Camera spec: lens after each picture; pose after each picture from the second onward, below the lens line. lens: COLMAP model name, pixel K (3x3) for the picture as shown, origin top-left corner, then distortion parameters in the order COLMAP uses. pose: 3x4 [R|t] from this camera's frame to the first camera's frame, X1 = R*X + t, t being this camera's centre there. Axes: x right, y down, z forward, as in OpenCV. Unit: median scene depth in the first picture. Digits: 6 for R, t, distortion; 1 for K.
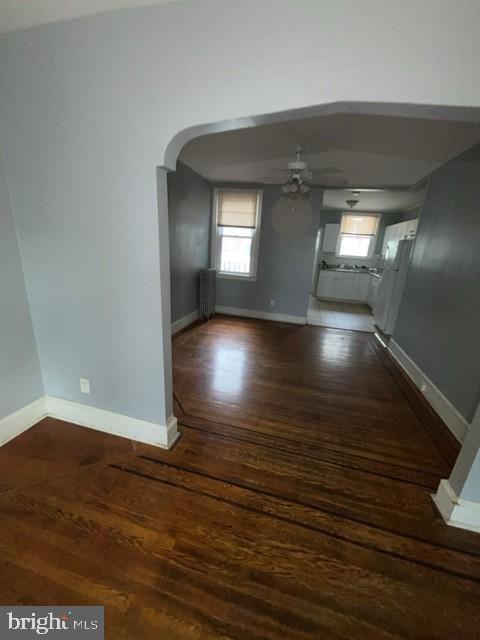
lens RADIAL K [[257.7, 0, 239.4], [0, 257.7, 317.9], [0, 0, 1]] dist [0.000108, 0.000717]
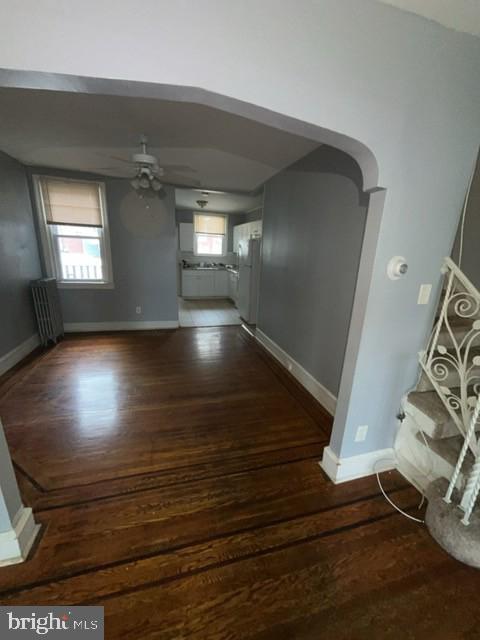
lens RADIAL K [[257.7, 0, 239.4], [0, 257.7, 317.9], [0, 0, 1]] dist [0.000108, 0.000717]
pose [[0.861164, -0.157762, 0.483227, -0.009382], [0.154356, 0.986891, 0.047116, -0.029744], [-0.484325, 0.034014, 0.874227, 0.062749]]
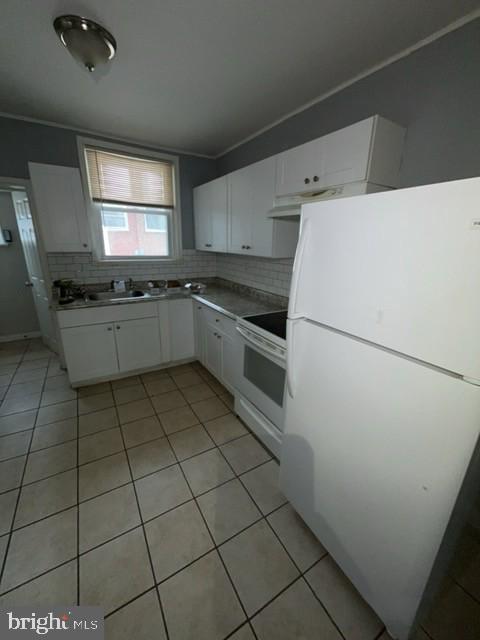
lens RADIAL K [[257.7, 0, 239.4], [0, 257.7, 317.9], [0, 0, 1]] dist [0.000108, 0.000717]
pose [[0.695287, -0.244711, 0.675790, 0.492761], [0.218372, 0.967729, 0.125753, -0.324215], [-0.684755, 0.060140, 0.726287, 1.180905]]
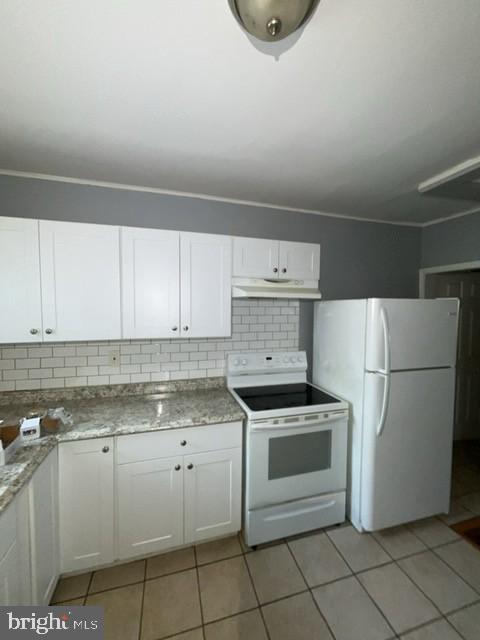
lens RADIAL K [[257.7, 0, 239.4], [0, 257.7, 317.9], [0, 0, 1]] dist [0.000108, 0.000717]
pose [[-0.507658, -0.095335, 0.856268, 0.524749], [0.214993, 0.948400, 0.233056, -0.753214], [-0.834303, 0.302404, -0.460966, 2.438046]]
